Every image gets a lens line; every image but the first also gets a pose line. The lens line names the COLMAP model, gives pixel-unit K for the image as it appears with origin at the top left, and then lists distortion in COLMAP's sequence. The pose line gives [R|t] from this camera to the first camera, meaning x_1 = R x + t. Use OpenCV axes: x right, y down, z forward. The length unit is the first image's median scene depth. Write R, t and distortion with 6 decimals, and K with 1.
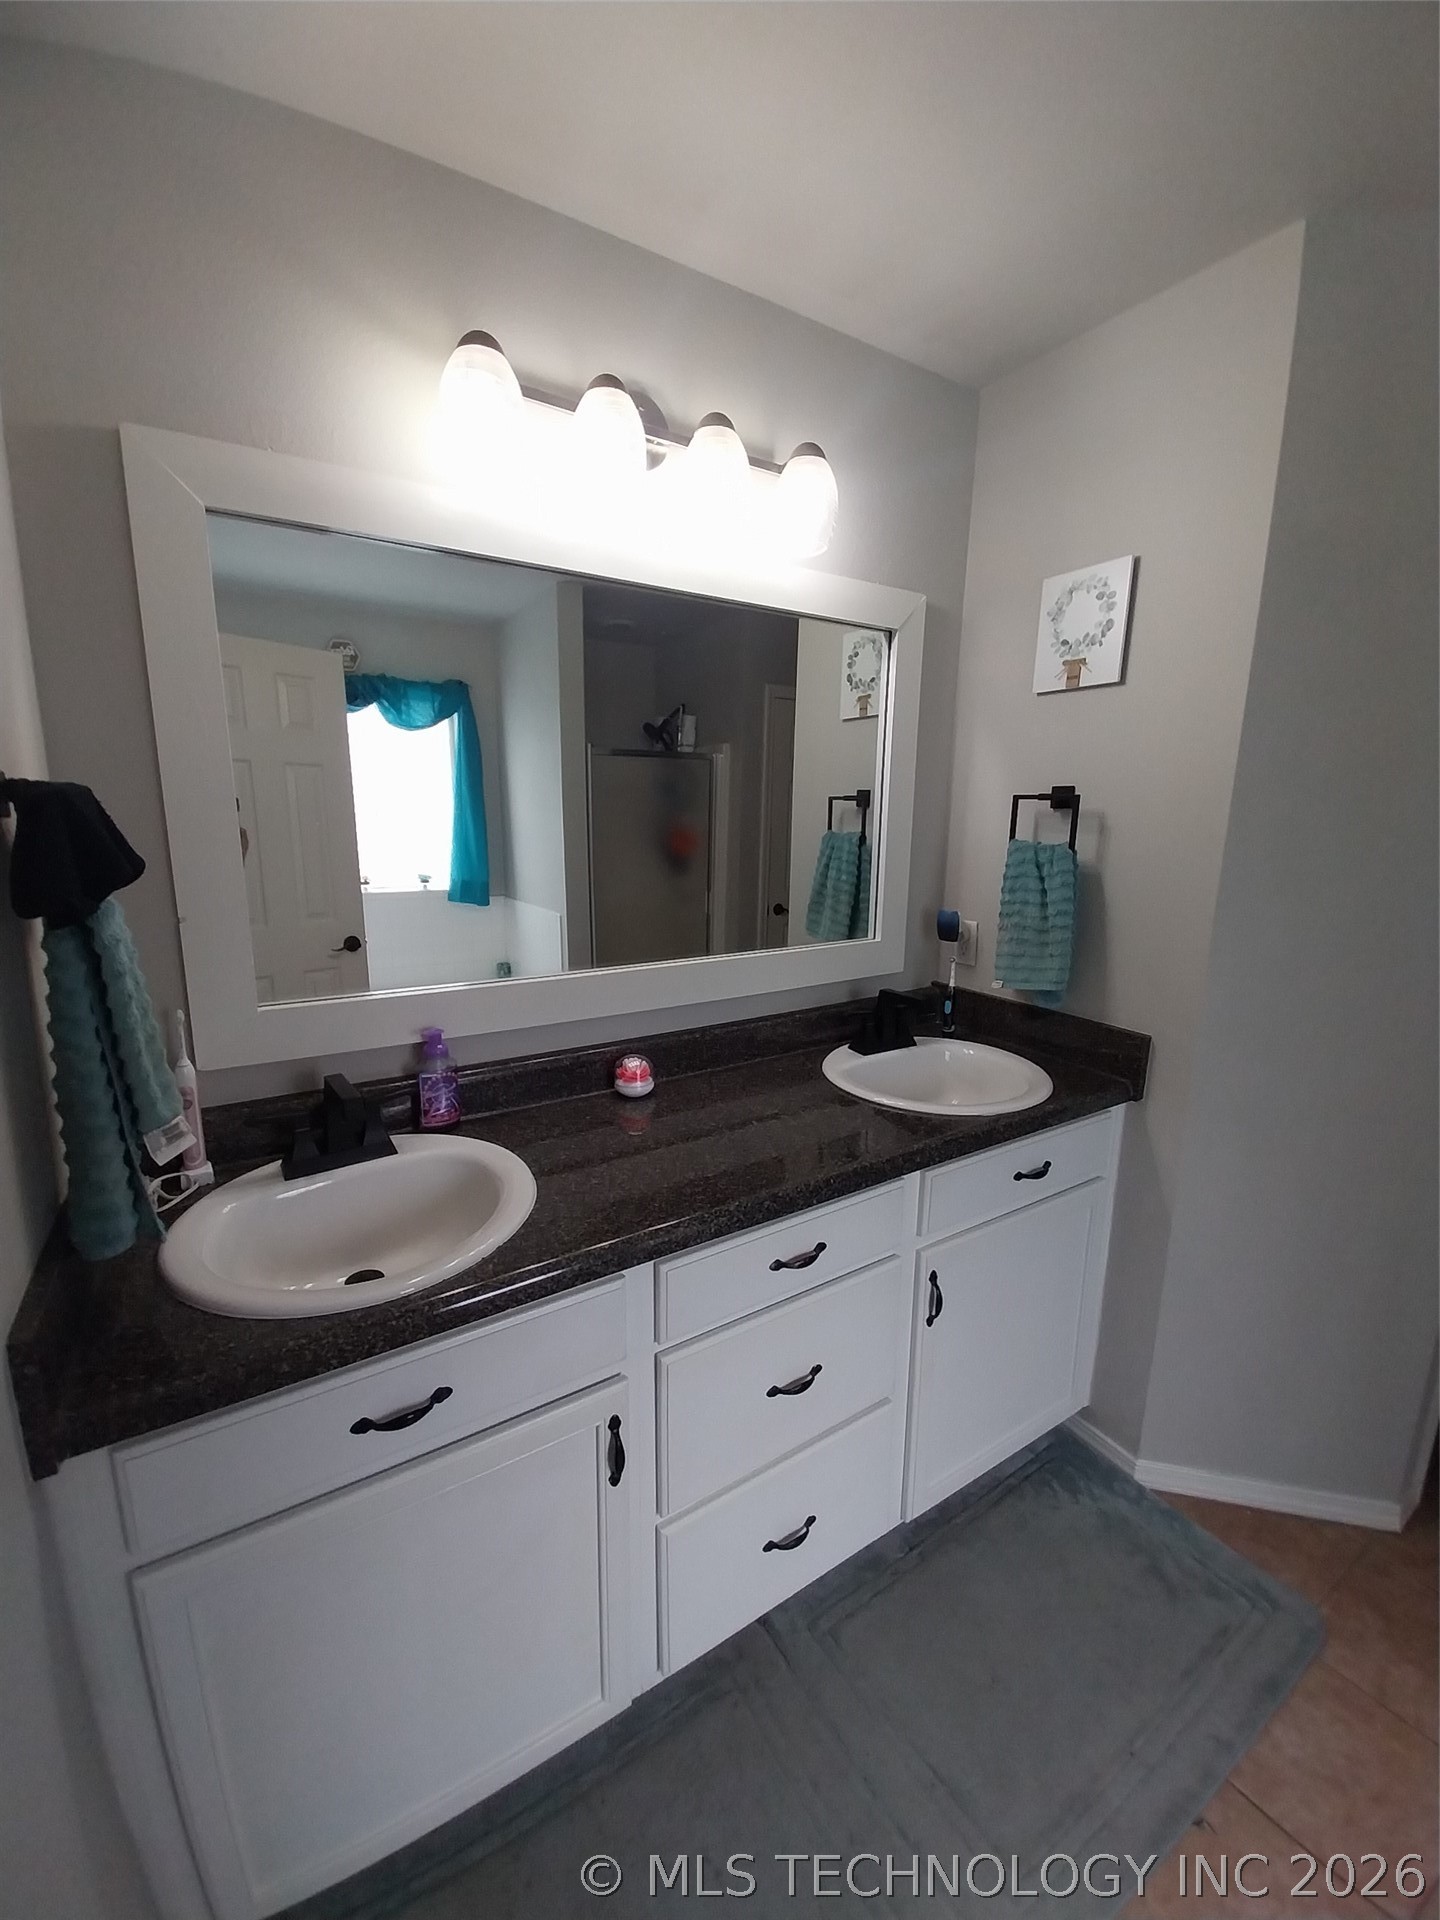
lens RADIAL K [[755.8, 0, 709.3], [0, 755.8, 959.1], [0, 0, 1]] dist [0.021286, -0.015945]
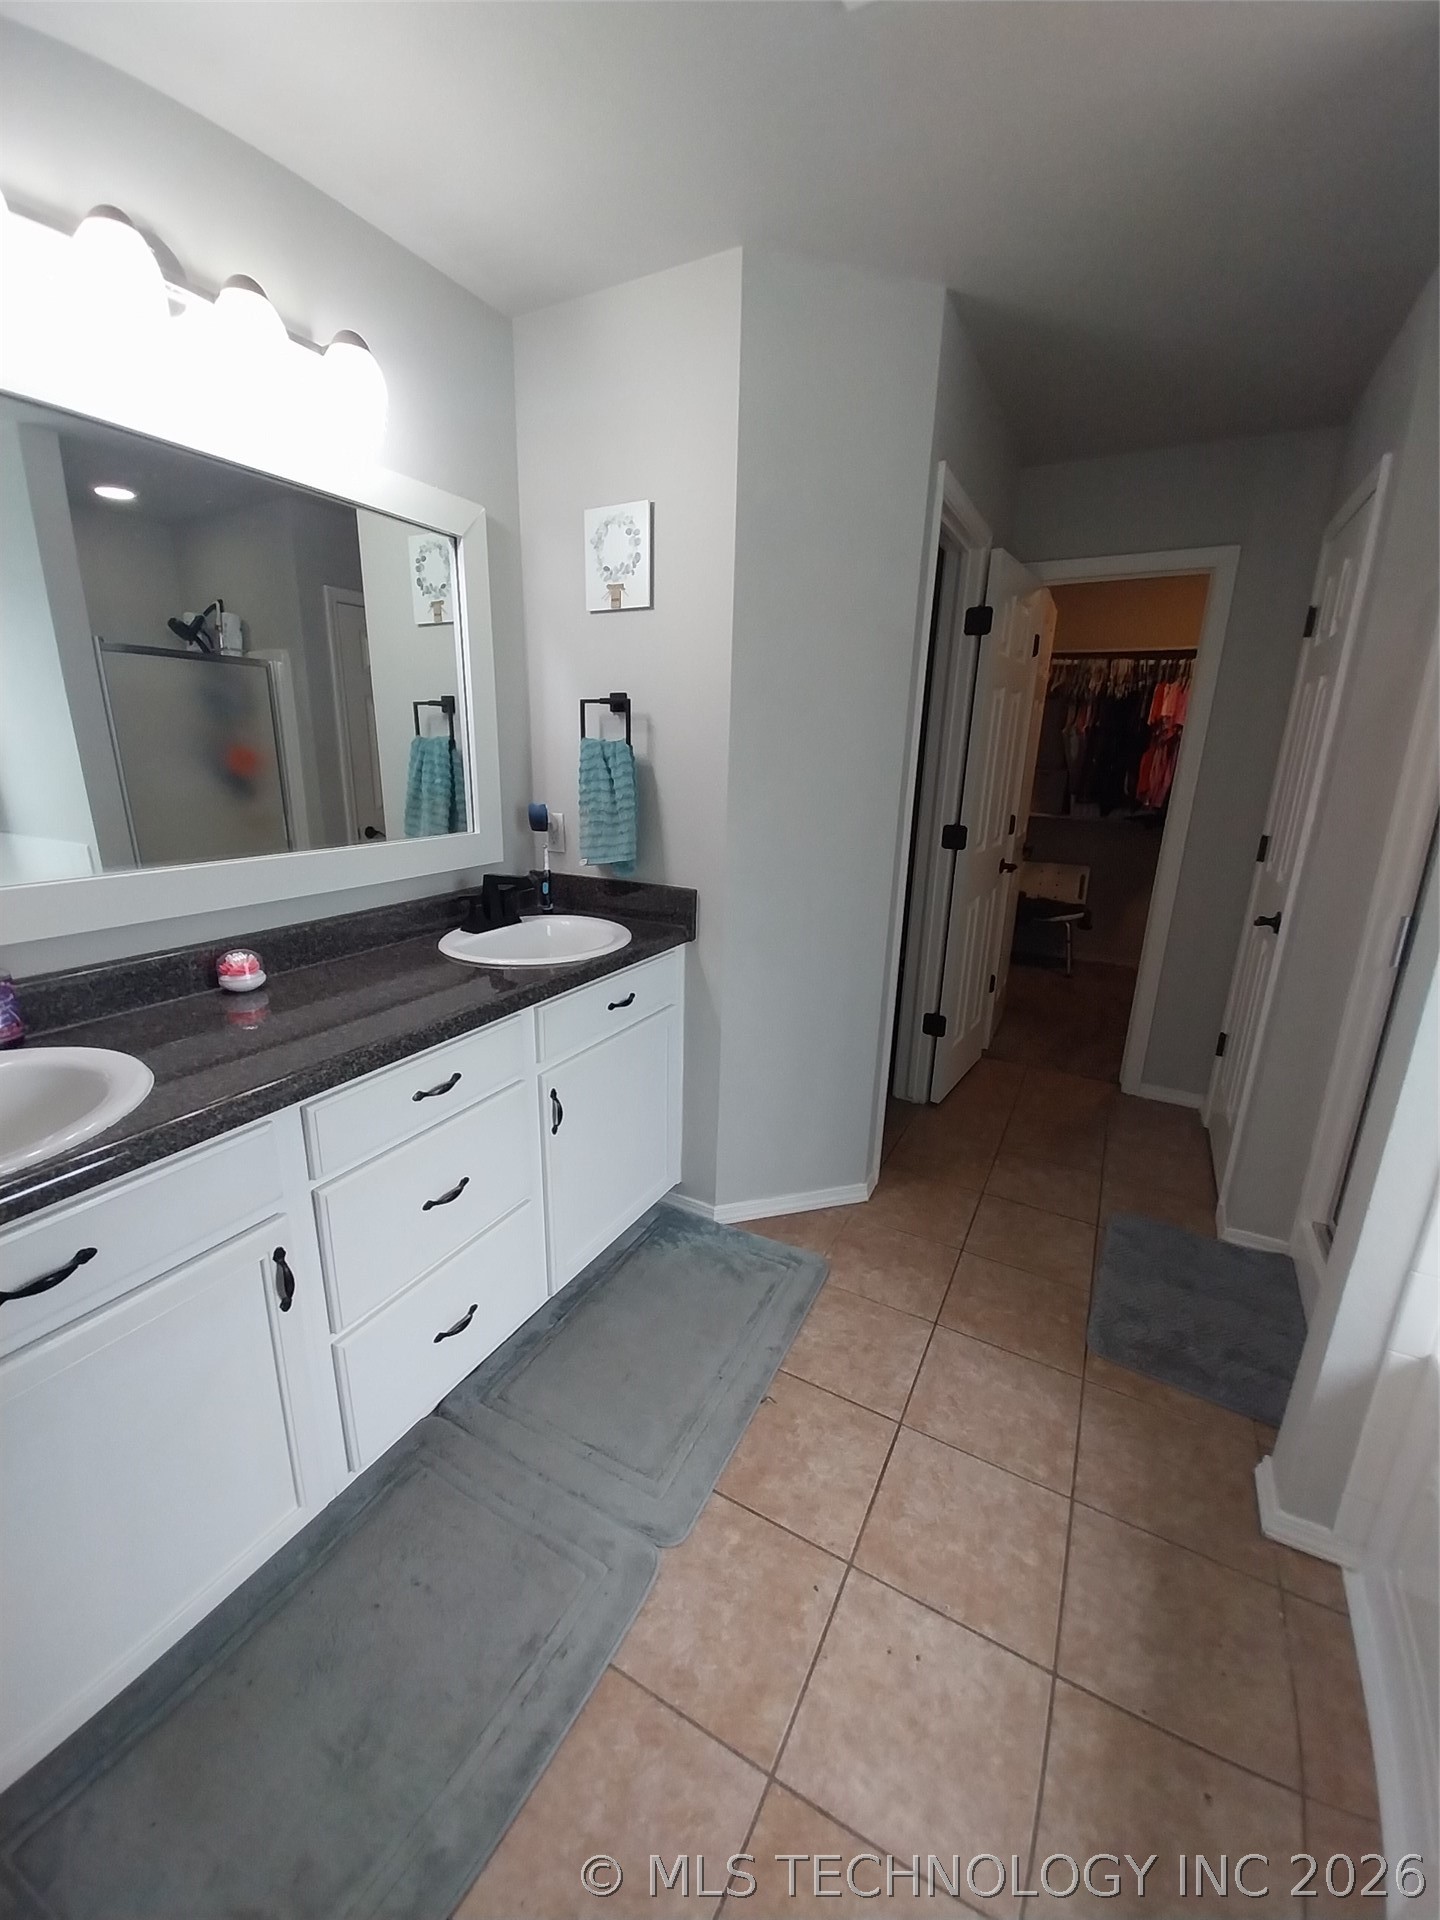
lens RADIAL K [[761.7, 0, 705.4], [0, 761.7, 958.9], [0, 0, 1]] dist [0.022725, -0.014473]
pose [[0.872422, -0.120104, 0.473767, -0.040811], [0.083913, 0.991751, 0.096896, 0.088974], [-0.481496, -0.044779, 0.875304, -0.156741]]
